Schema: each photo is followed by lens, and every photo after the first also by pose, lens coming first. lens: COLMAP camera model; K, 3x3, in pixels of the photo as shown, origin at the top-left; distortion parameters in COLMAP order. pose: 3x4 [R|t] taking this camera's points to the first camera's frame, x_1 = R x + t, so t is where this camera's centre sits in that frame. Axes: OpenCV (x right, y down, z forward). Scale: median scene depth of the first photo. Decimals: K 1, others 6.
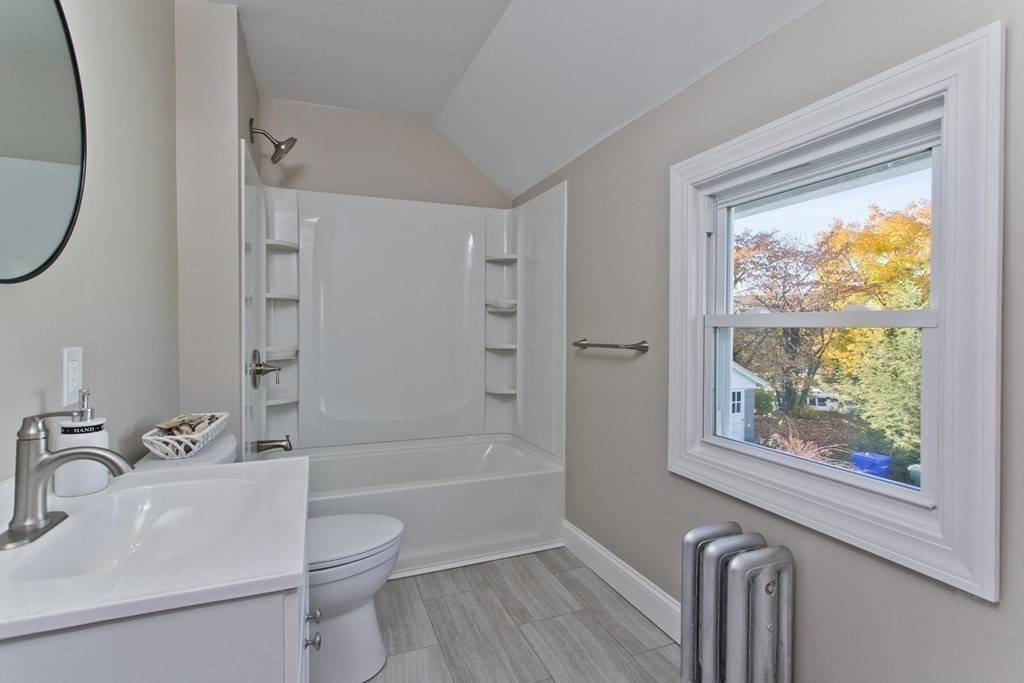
lens RADIAL K [[497.2, 0, 512.2], [0, 497.2, 322.5], [0, 0, 1]] dist [0.000156, 0.000610]
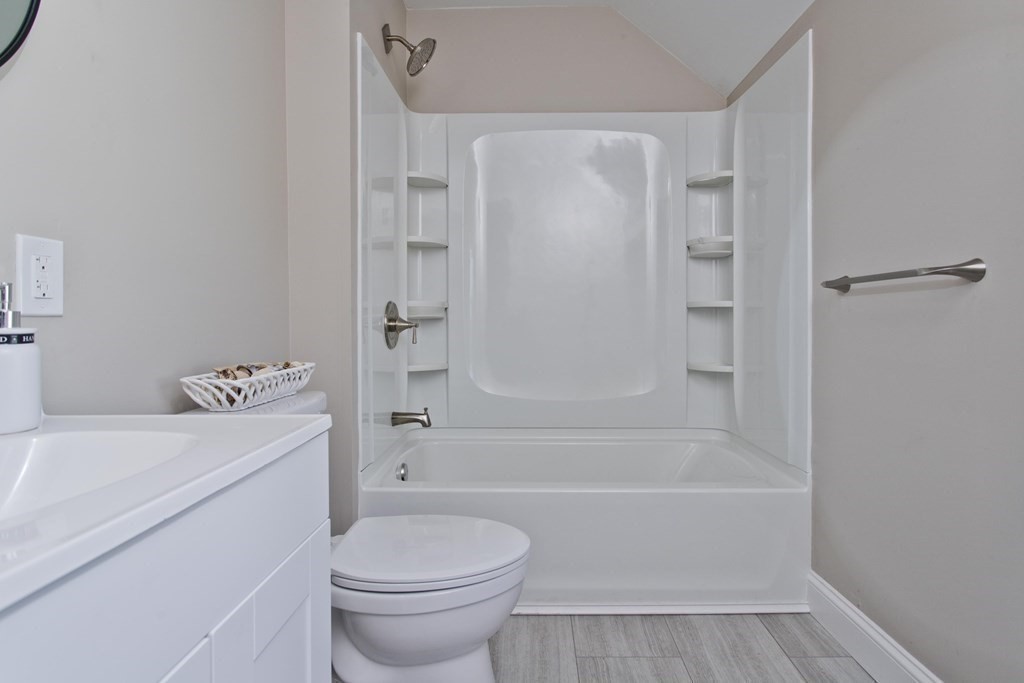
lens RADIAL K [[582.0, 0, 511.8], [0, 582.0, 301.8], [0, 0, 1]] dist [0.001147, 0.000902]
pose [[0.929676, -0.004184, -0.368353, 0.028221], [0.004470, 0.999990, -0.000076, 0.058785], [0.368350, -0.001576, 0.929686, 0.184052]]
